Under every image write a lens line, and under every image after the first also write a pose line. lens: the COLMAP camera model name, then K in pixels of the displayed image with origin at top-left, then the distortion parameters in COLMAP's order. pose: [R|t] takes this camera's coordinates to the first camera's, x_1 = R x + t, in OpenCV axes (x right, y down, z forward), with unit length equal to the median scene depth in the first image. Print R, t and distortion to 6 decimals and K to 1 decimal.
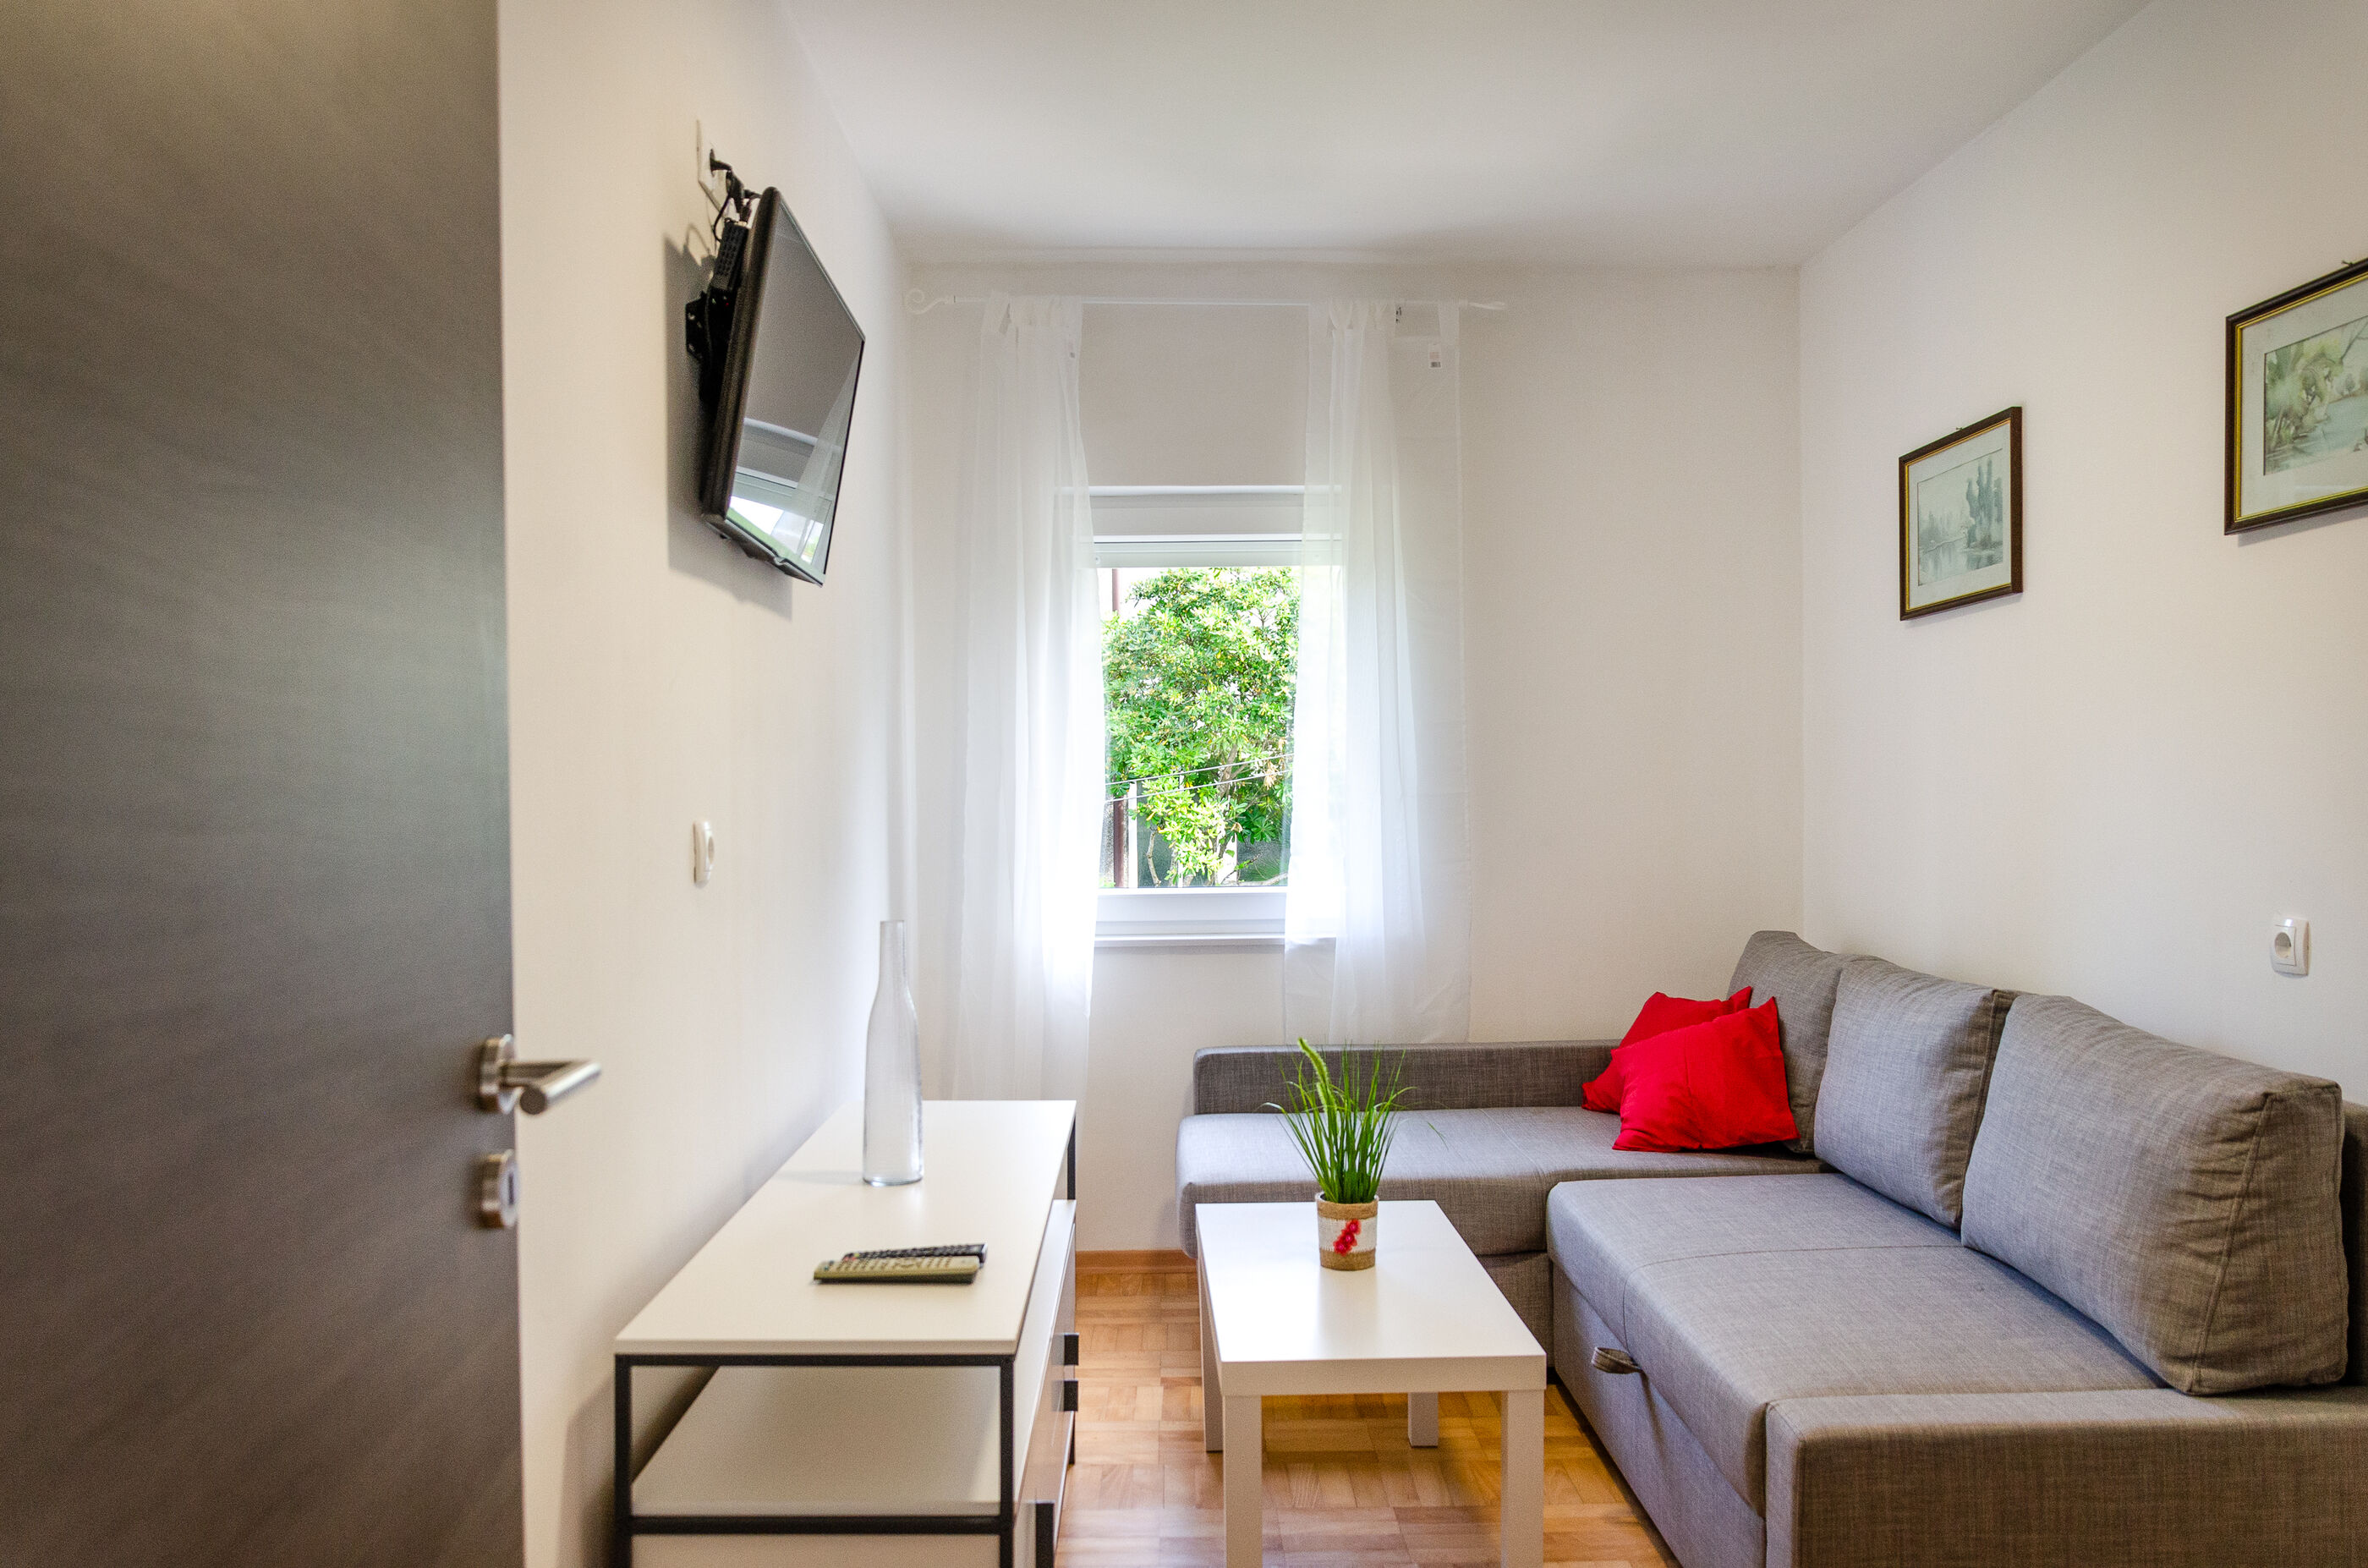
lens RADIAL K [[1786.1, 0, 1184.0], [0, 1786.1, 784.0], [0, 0, 1]] dist [-0.004339, -0.000273]
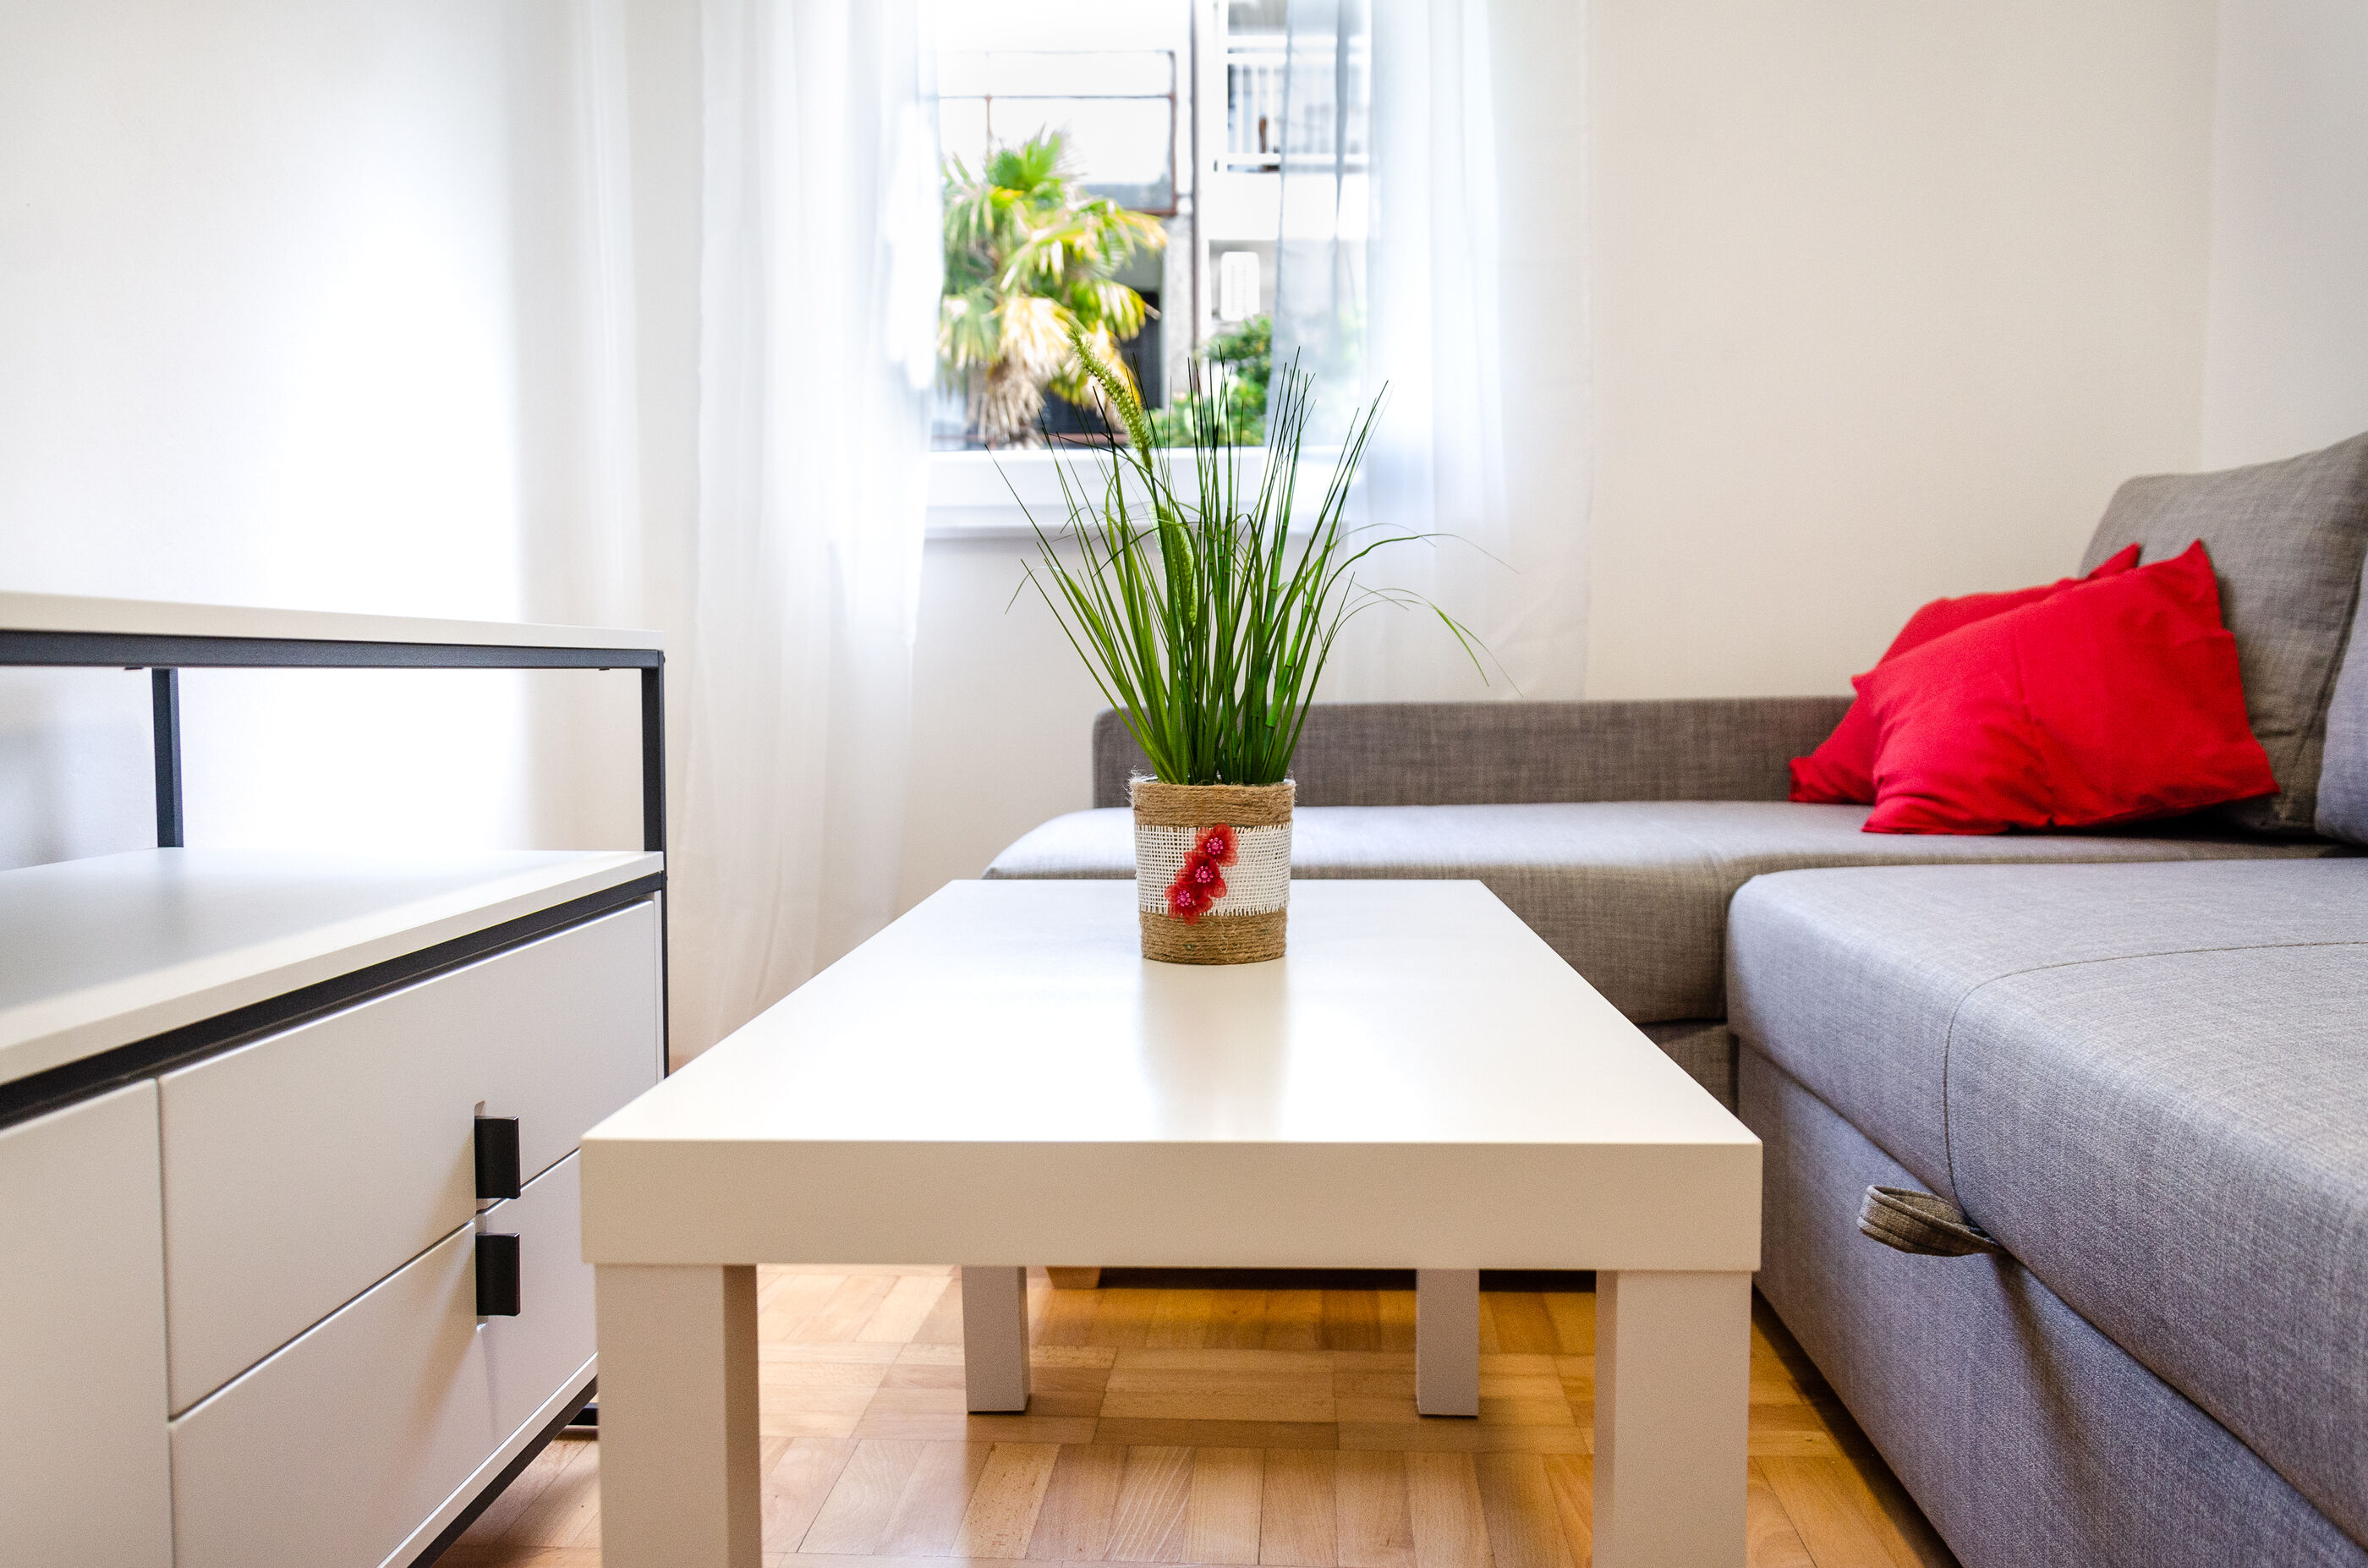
lens RADIAL K [[1891.2, 0, 1184.0], [0, 1891.2, 784.0], [0, 0, 1]] dist [0.008904, 0.003477]
pose [[0.997683, 0.007870, -0.067581, 0.098978], [-0.004135, 0.998465, 0.055224, 0.184587], [0.067912, -0.054817, 0.996184, 0.525040]]
